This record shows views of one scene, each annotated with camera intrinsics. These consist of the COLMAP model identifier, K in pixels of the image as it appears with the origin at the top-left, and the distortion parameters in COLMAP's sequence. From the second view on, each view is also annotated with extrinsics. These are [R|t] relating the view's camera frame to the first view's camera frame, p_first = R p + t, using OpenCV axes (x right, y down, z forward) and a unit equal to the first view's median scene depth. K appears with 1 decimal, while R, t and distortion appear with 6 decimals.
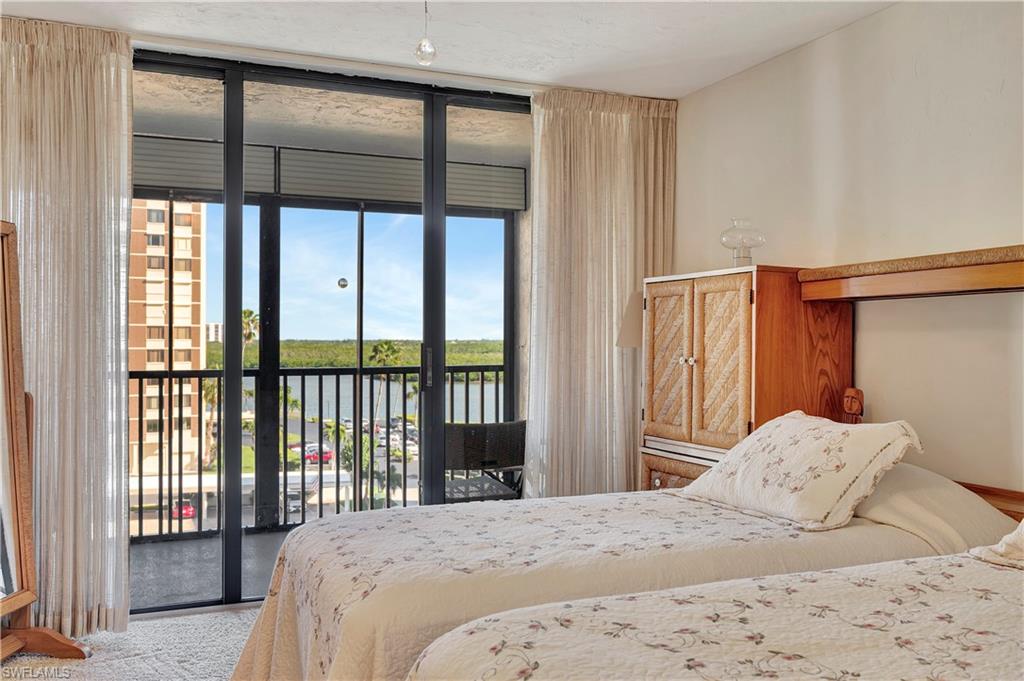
lens RADIAL K [[896.7, 0, 510.1], [0, 896.7, 343.6], [0, 0, 1]] dist [0.013516, 0.025165]
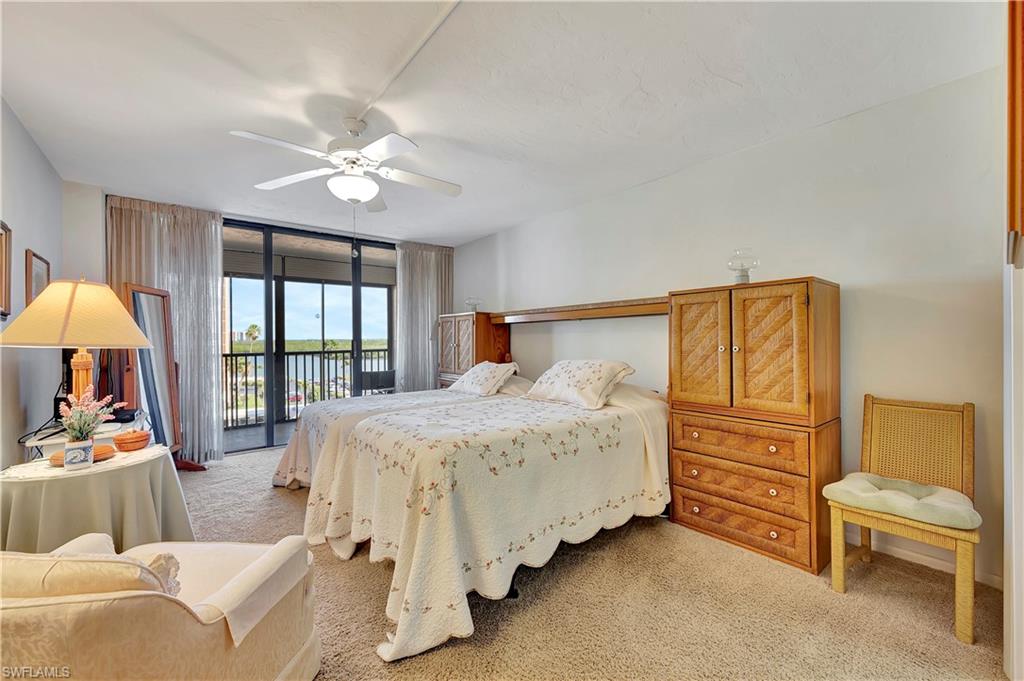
lens RADIAL K [[406.7, 0, 508.4], [0, 406.7, 338.7], [0, 0, 1]] dist [-0.000214, -0.000169]
pose [[0.962502, -0.010172, 0.271083, 0.016088], [0.011046, 0.999938, -0.001700, 0.002681], [-0.271049, 0.004630, 0.962555, -0.237204]]
